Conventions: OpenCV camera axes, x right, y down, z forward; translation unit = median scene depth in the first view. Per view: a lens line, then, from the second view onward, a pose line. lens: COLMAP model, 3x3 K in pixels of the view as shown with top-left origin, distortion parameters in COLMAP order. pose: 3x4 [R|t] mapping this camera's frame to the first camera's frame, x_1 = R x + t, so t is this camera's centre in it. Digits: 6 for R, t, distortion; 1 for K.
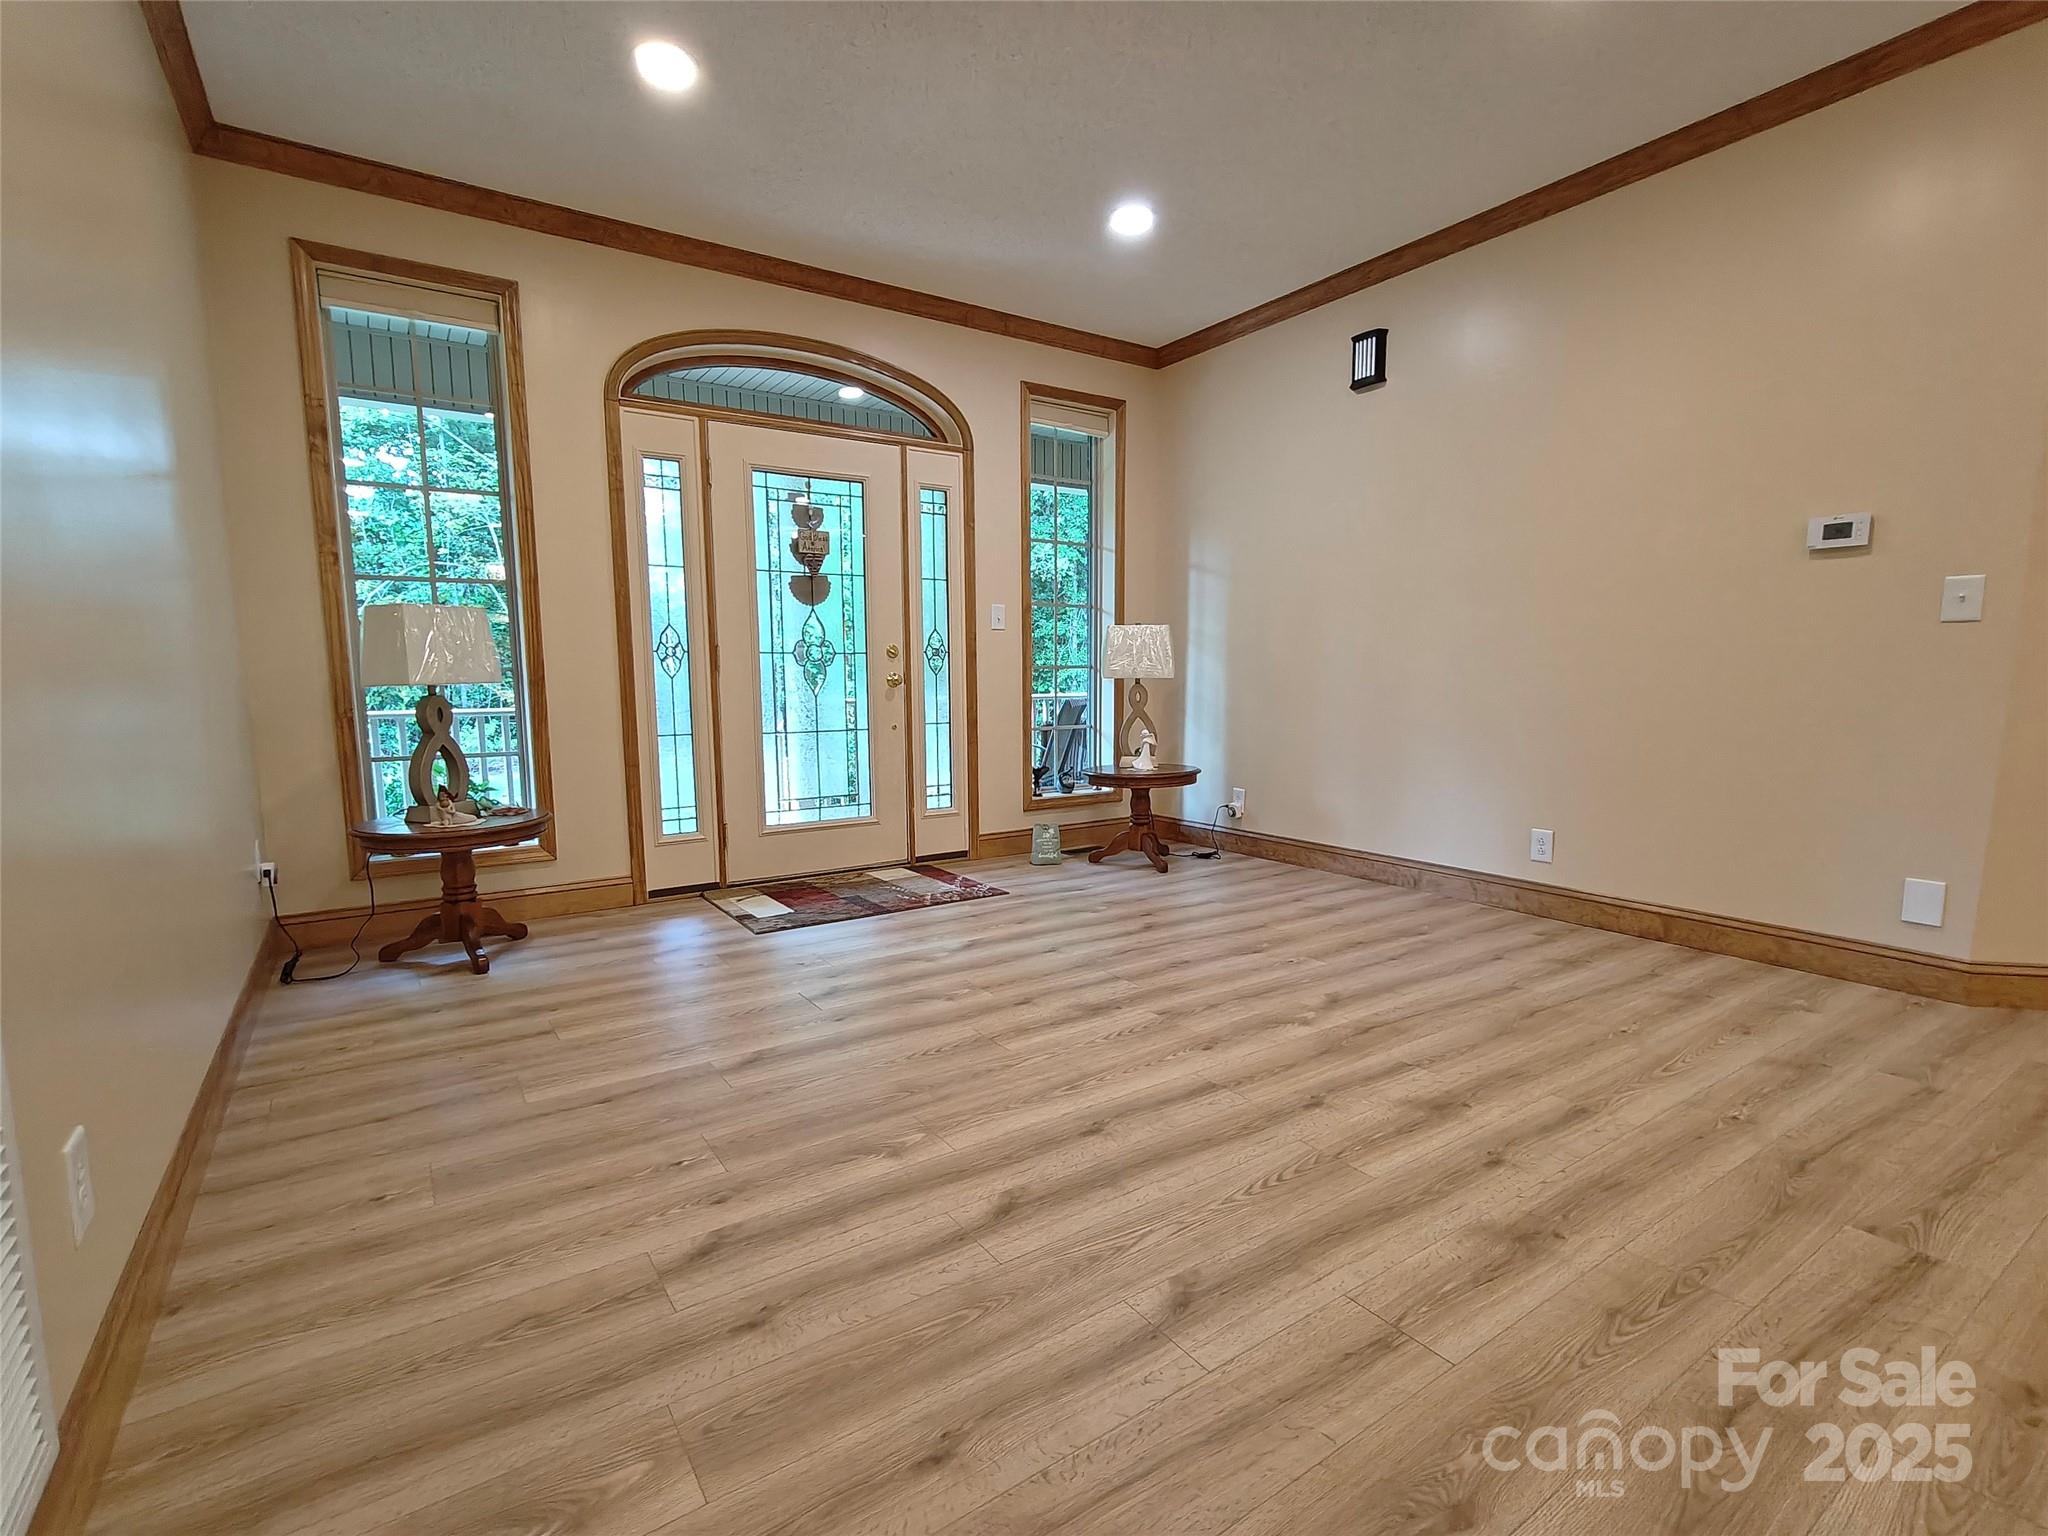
lens RADIAL K [[959.4, 0, 1024.6], [0, 959.4, 775.7], [0, 0, 1]] dist [0.004559, 0.001899]
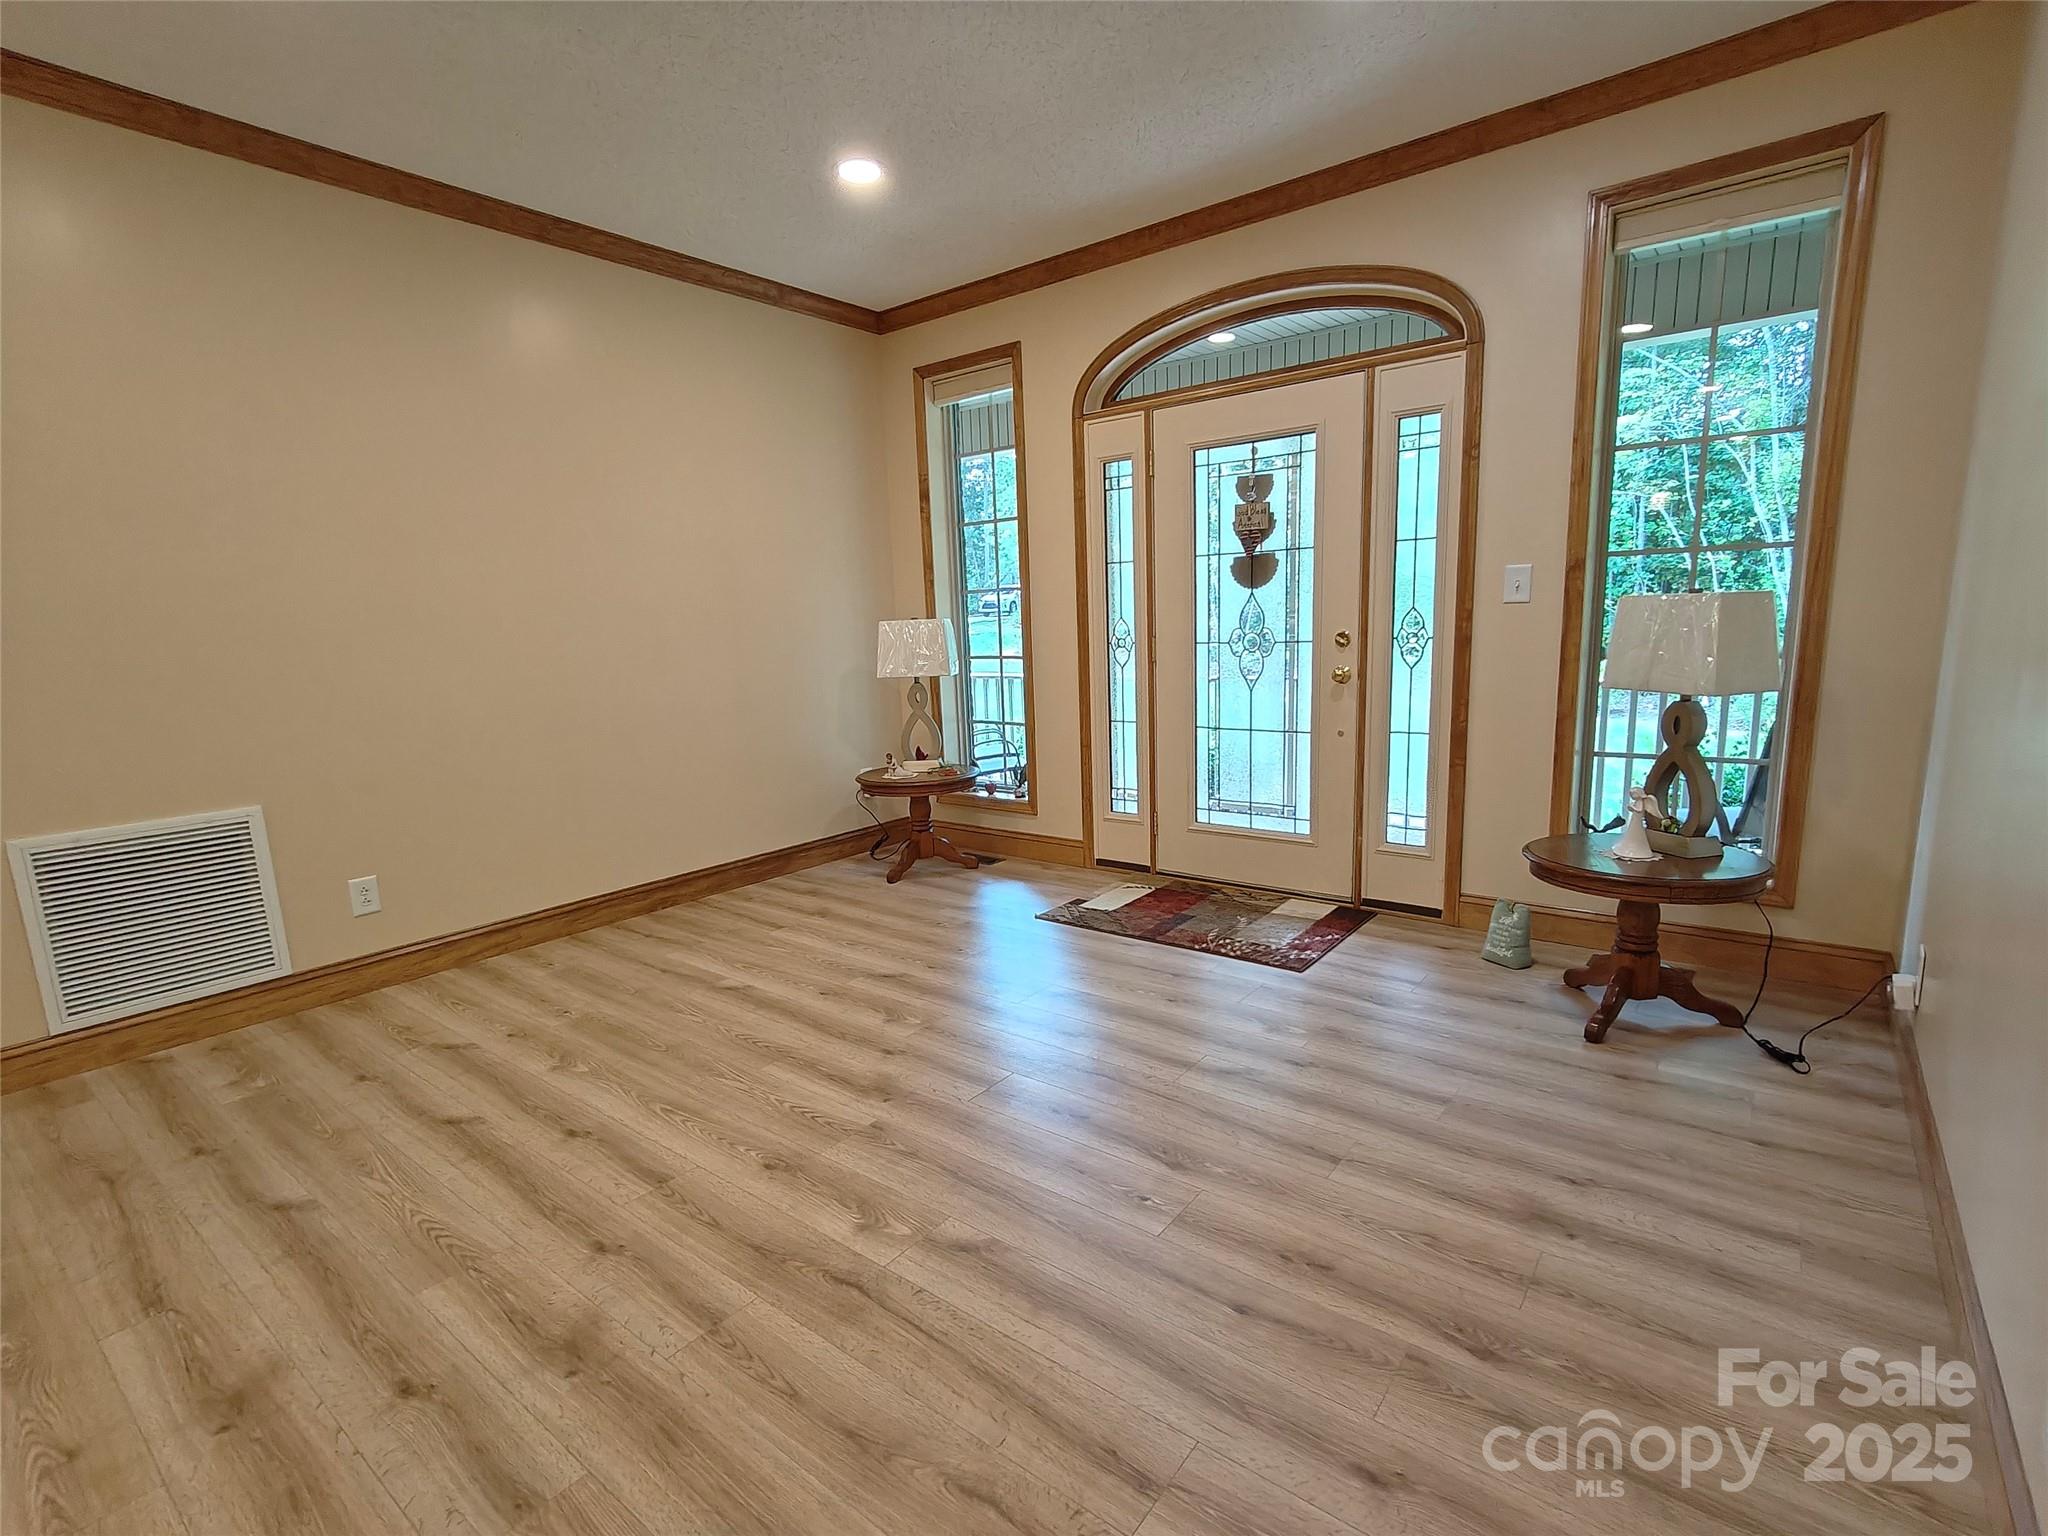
lens RADIAL K [[959.4, 0, 1025.8], [0, 959.4, 775.3], [0, 0, 1]] dist [0.004559, 0.001899]
pose [[0.312632, 0.151069, -0.937785, 0.654074], [-0.071282, 0.988219, 0.135430, -0.127922], [0.947196, 0.024508, 0.319717, 0.595841]]
